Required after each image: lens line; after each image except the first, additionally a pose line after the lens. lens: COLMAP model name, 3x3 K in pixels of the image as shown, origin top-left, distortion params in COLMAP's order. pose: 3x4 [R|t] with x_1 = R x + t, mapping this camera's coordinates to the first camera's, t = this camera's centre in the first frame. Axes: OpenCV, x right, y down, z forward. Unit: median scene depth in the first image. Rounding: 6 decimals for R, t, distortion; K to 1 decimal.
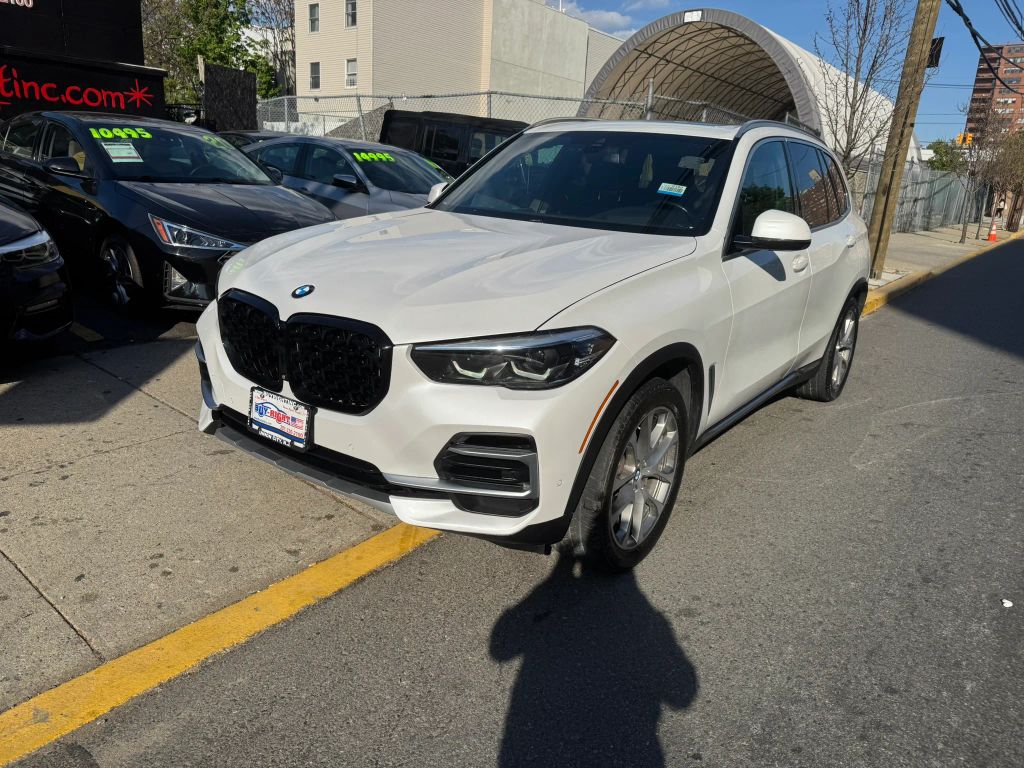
lens RADIAL K [[727.0, 0, 510.4], [0, 727.0, 376.1], [0, 0, 1]] dist [0.033811, -0.042638]
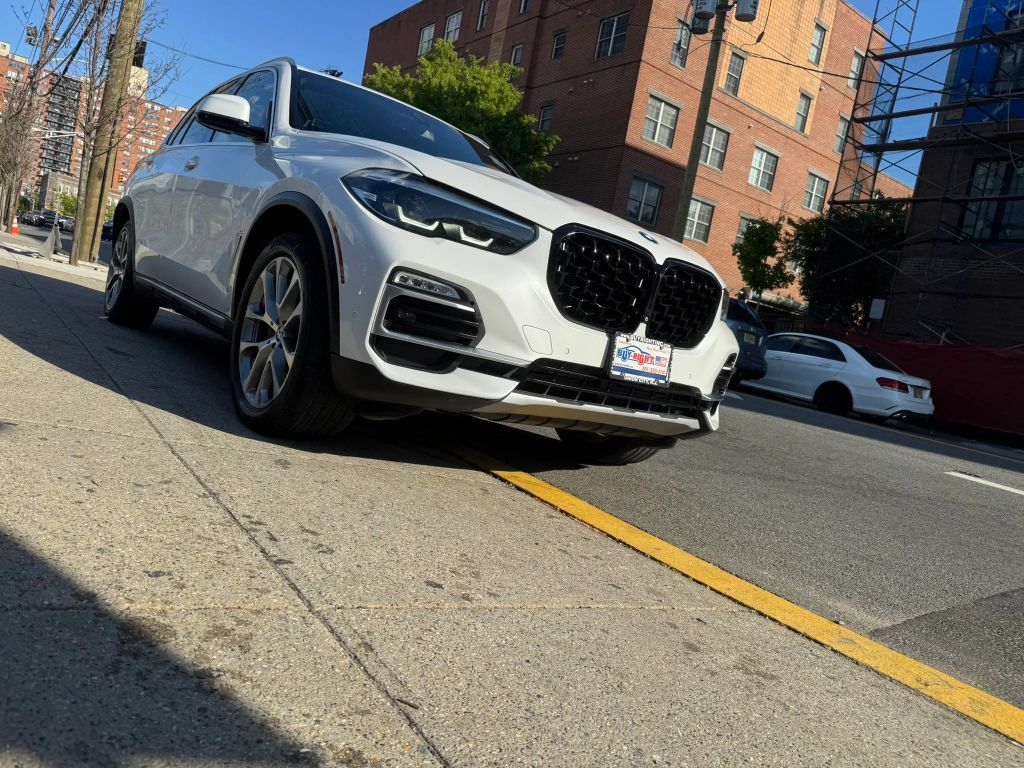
lens RADIAL K [[727.0, 0, 517.4], [0, 727.0, 369.7], [0, 0, 1]] dist [0.033811, -0.042638]
pose [[0.267369, -0.062299, 0.961578, -1.204195], [0.069365, 0.996563, 0.045279, 0.012320], [-0.961094, 0.054593, 0.270771, 0.805967]]
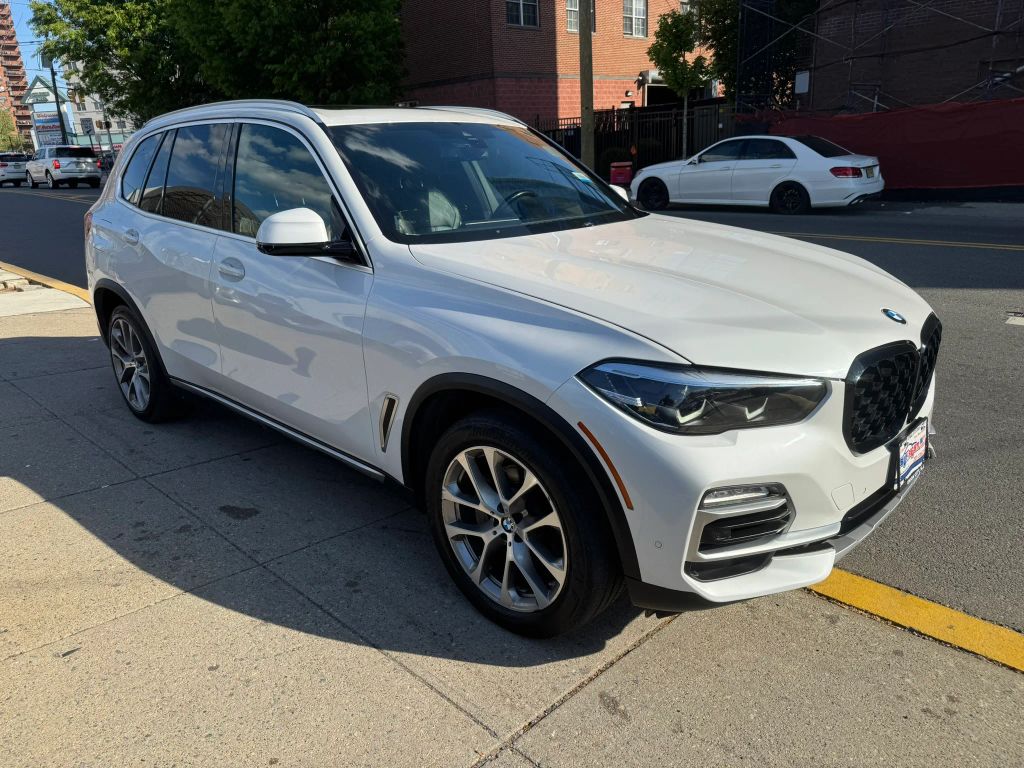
lens RADIAL K [[727.0, 0, 511.2], [0, 727.0, 375.8], [0, 0, 1]] dist [0.033811, -0.042638]
pose [[0.111106, -0.355238, 0.928150, -1.085214], [0.304048, 0.901300, 0.308565, -0.425732], [-0.946156, 0.247919, 0.208149, 1.138844]]
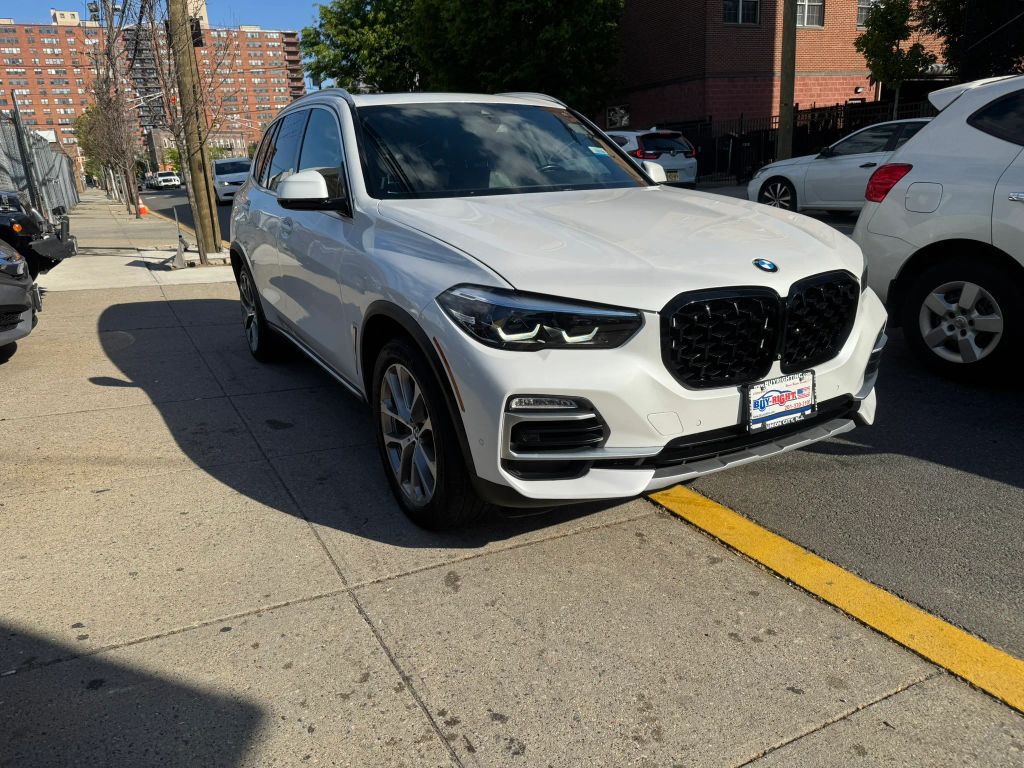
lens RADIAL K [[727.0, 0, 515.2], [0, 727.0, 381.0], [0, 0, 1]] dist [0.033811, -0.042638]
pose [[0.394623, -0.332746, 0.856477, -1.138748], [0.307119, 0.926281, 0.218360, -0.253113], [-0.865997, 0.176871, 0.467724, 0.767076]]
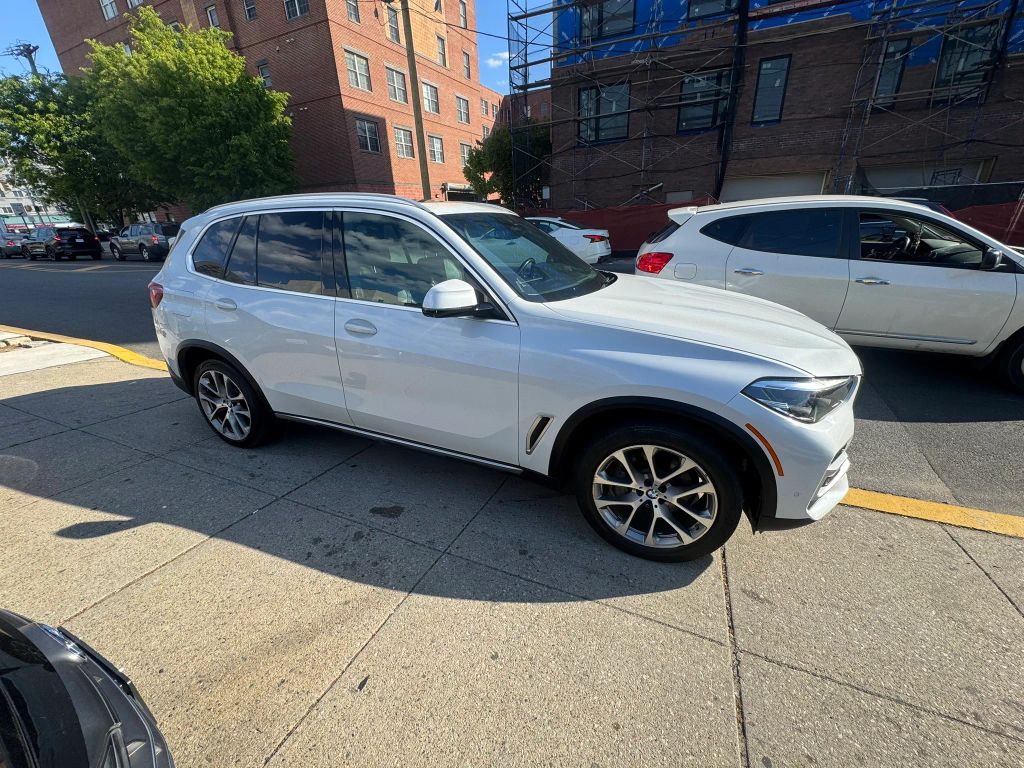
lens RADIAL K [[408.8, 0, 513.5], [0, 408.8, 380.6], [0, 0, 1]] dist [-0.004181, 0.000457]
pose [[-0.240338, -0.398054, 0.885320, -0.849161], [0.270697, 0.848386, 0.454934, -0.554898], [-0.932181, 0.348992, -0.096147, 1.579499]]
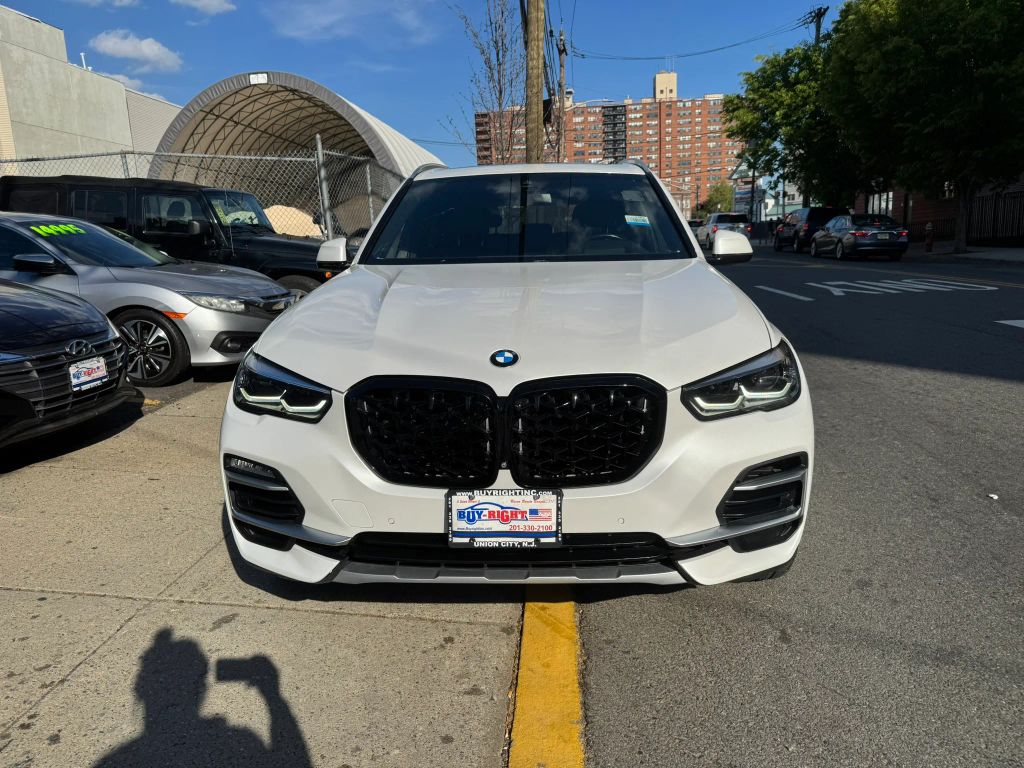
lens RADIAL K [[727.0, 0, 518.6], [0, 727.0, 375.5], [0, 0, 1]] dist [0.033811, -0.042638]
pose [[0.828711, -0.185068, 0.528193, -0.627535], [0.224962, 0.974299, -0.011580, -0.073014], [-0.512475, 0.128419, 0.849045, 0.268022]]
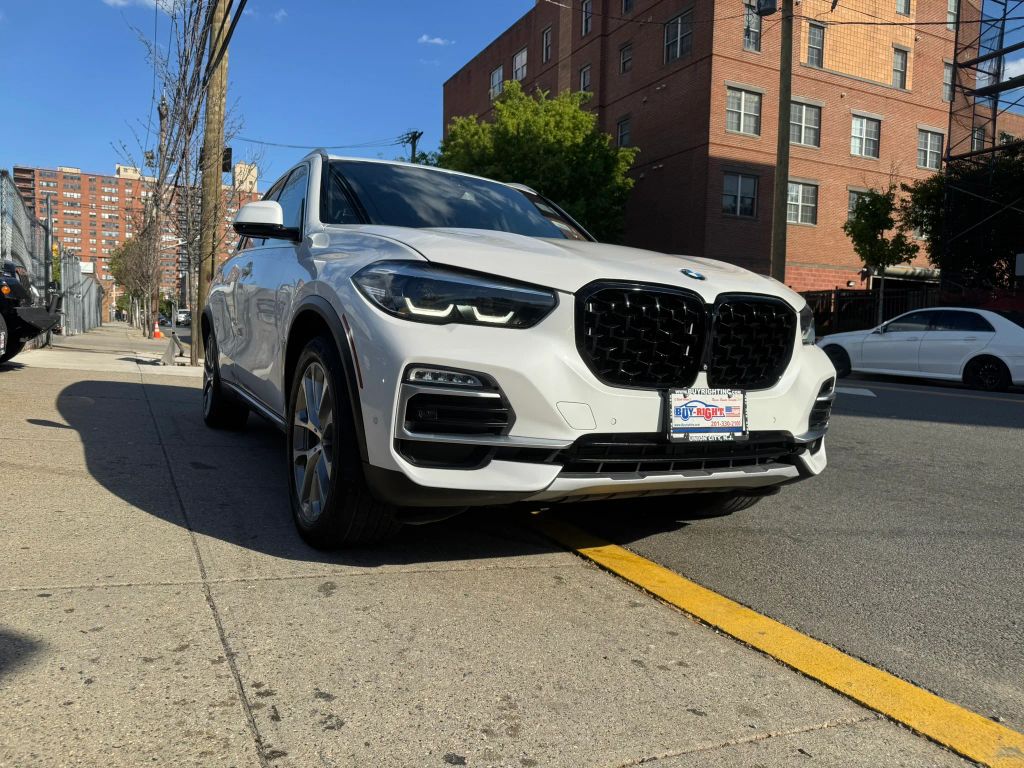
lens RADIAL K [[727.0, 0, 511.2], [0, 727.0, 368.6], [0, 0, 1]] dist [0.033811, -0.042638]
pose [[0.418614, -0.082562, 0.904403, -1.091903], [0.226072, 0.973984, -0.015727, -0.033054], [-0.879576, 0.211044, 0.426389, 0.740675]]
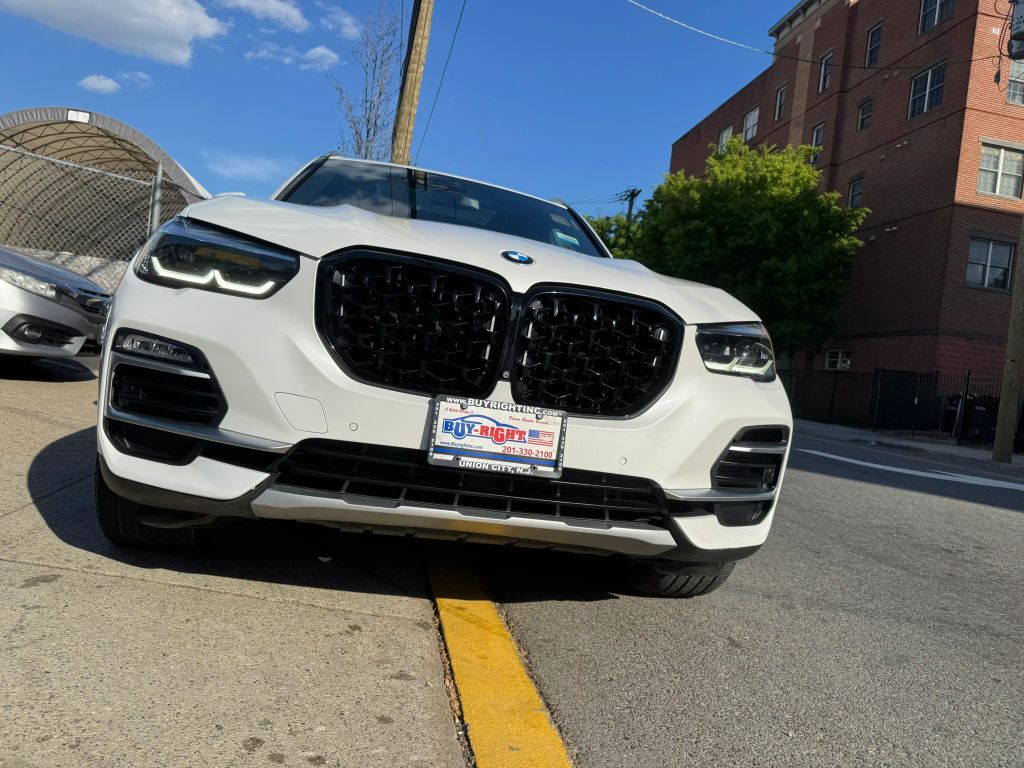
lens RADIAL K [[727.0, 0, 520.9], [0, 727.0, 375.3], [0, 0, 1]] dist [0.033811, -0.042638]
pose [[0.657398, 0.031082, 0.752902, -0.725715], [0.103809, 0.985887, -0.131341, 0.082884], [-0.746358, 0.164502, 0.644894, 0.494544]]
